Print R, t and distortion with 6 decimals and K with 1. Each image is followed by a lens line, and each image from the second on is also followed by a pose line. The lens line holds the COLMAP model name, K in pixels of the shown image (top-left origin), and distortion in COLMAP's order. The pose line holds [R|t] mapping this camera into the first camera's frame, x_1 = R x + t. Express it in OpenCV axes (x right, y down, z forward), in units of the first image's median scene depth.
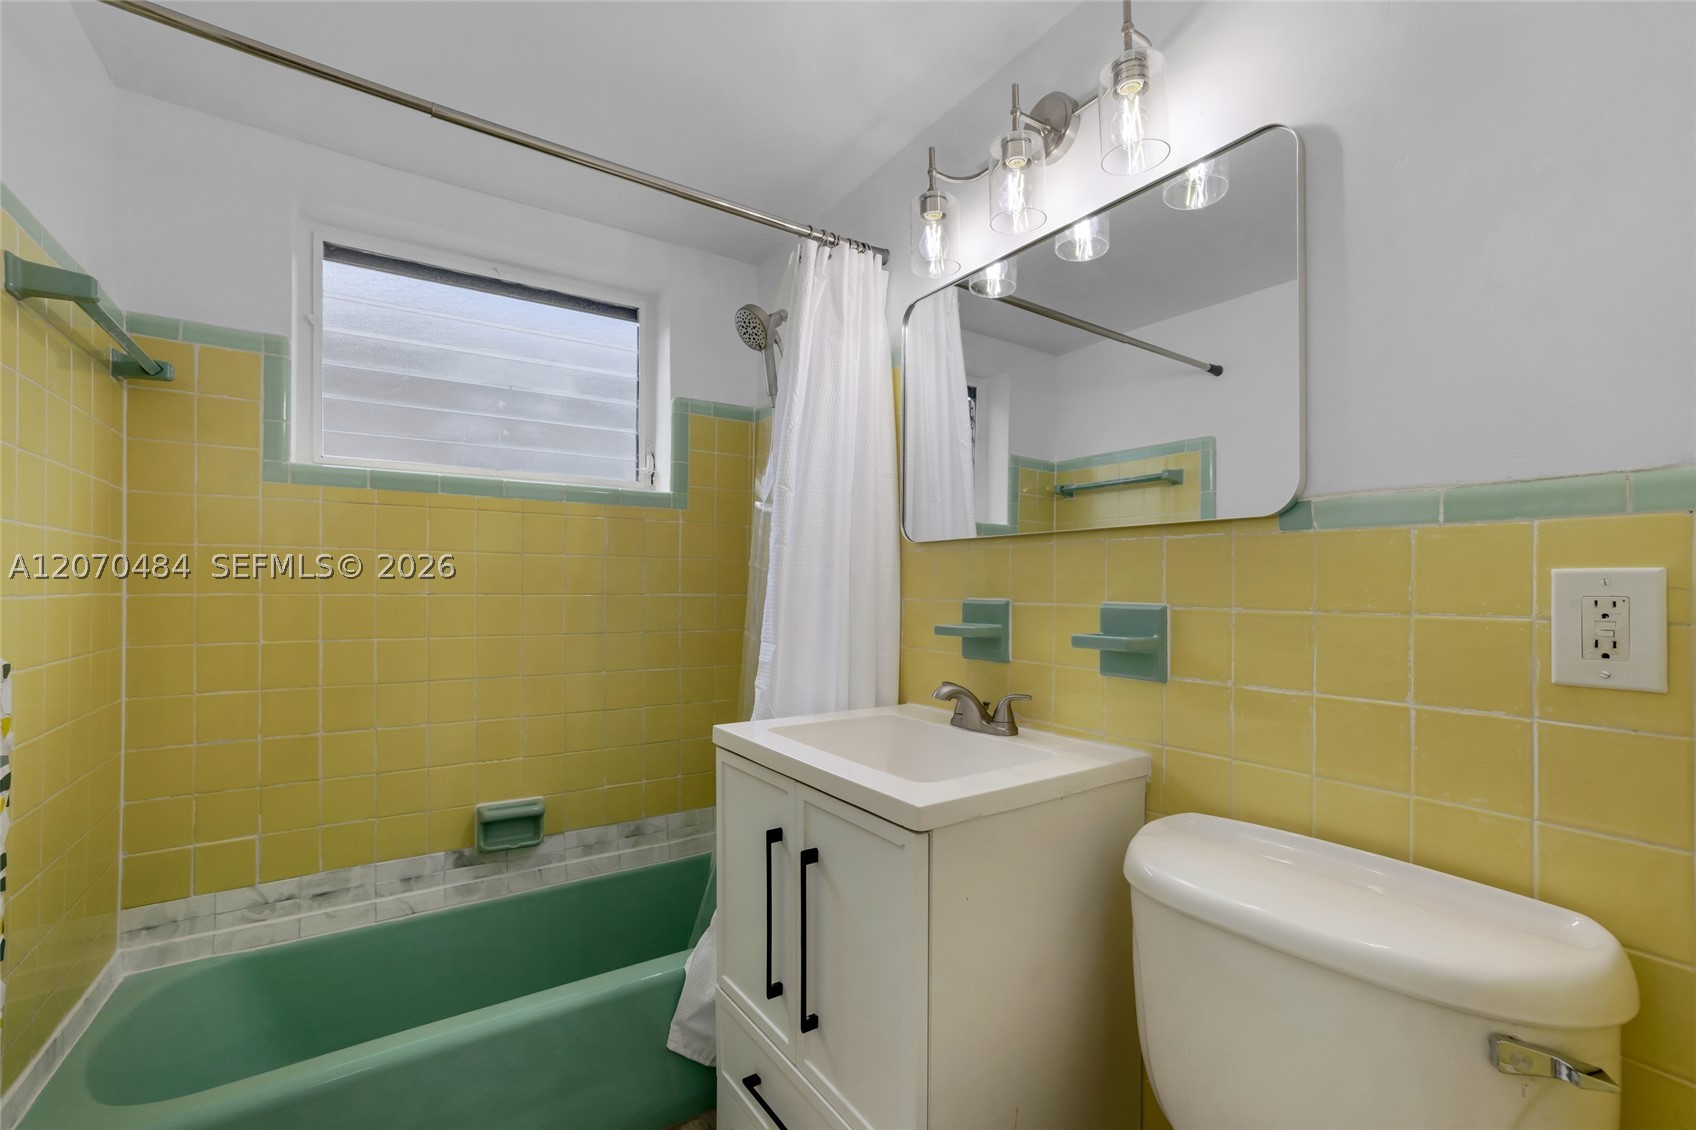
lens RADIAL K [[750.7, 0, 895.7], [0, 750.7, 591.4], [0, 0, 1]] dist [-0.073532, 0.053642]
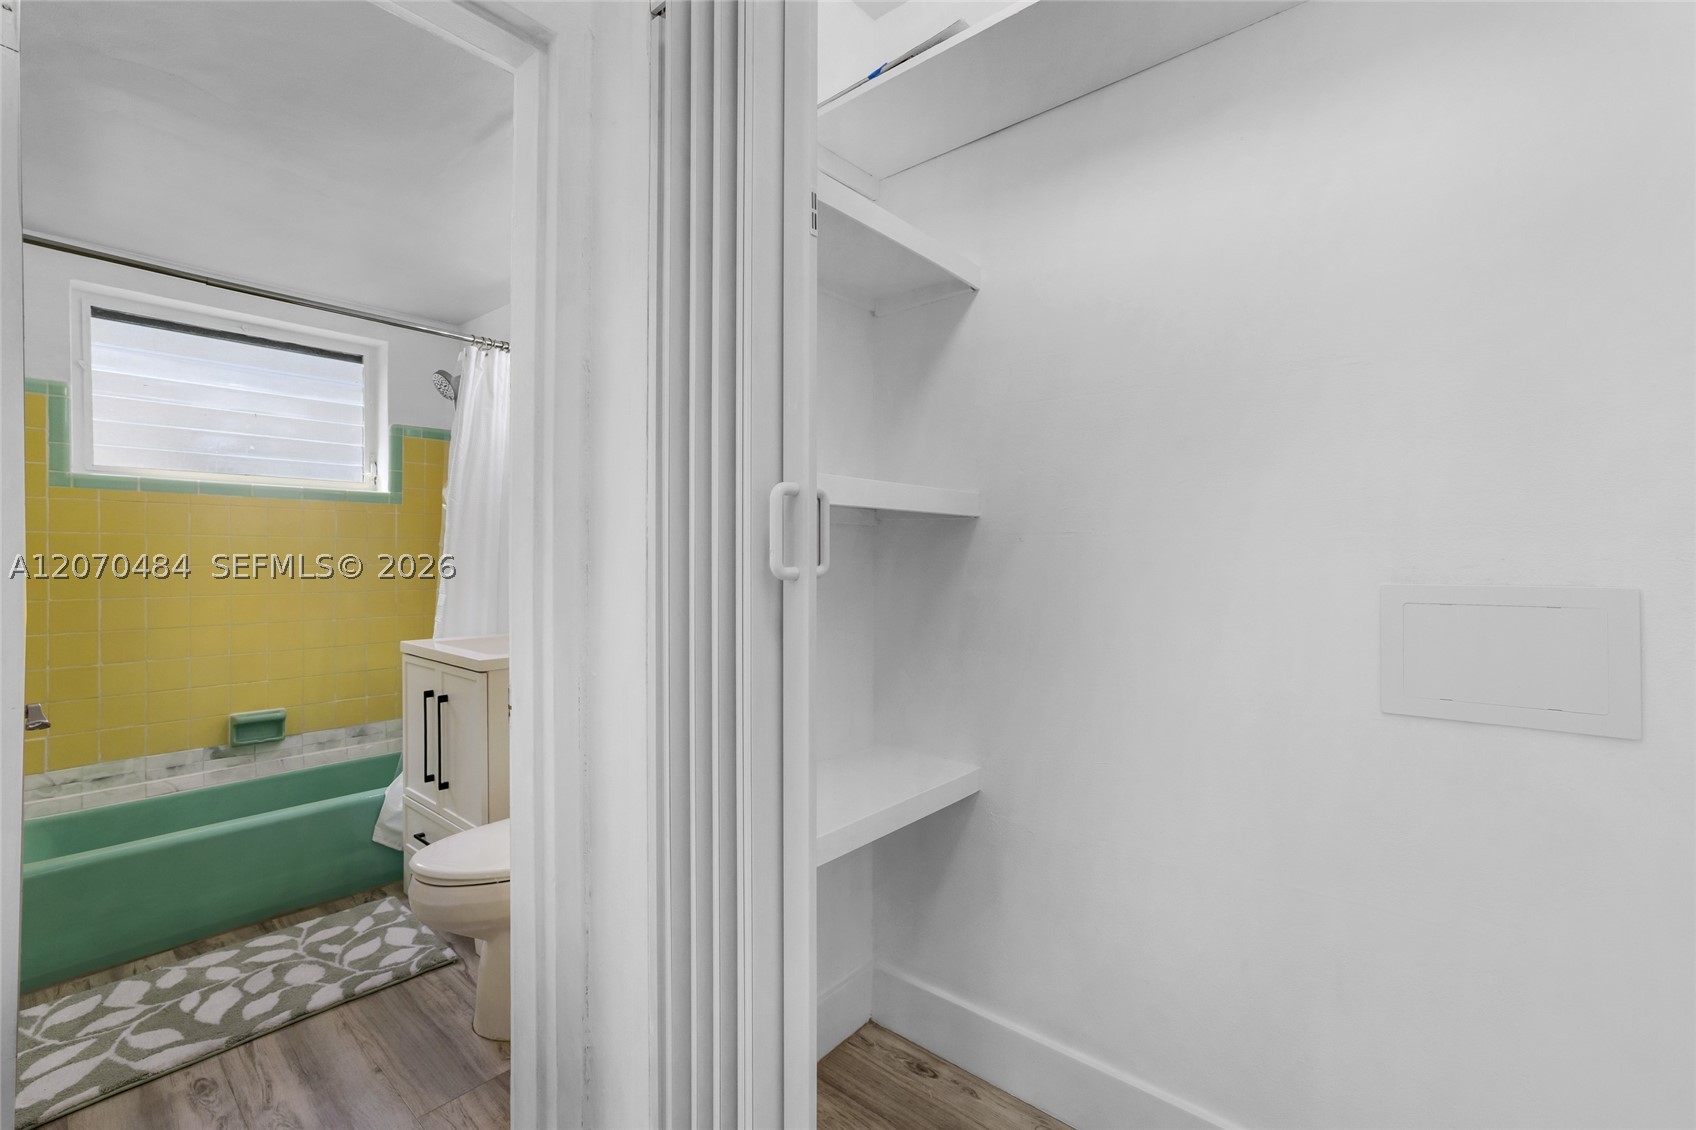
lens RADIAL K [[728.5, 0, 855.7], [0, 728.5, 562.1], [0, 0, 1]] dist [-0.054095, 0.030910]
pose [[0.972226, -0.003698, 0.234014, 0.299642], [0.003054, 0.999990, 0.003114, -0.003478], [-0.234023, -0.002313, 0.972228, -0.652265]]
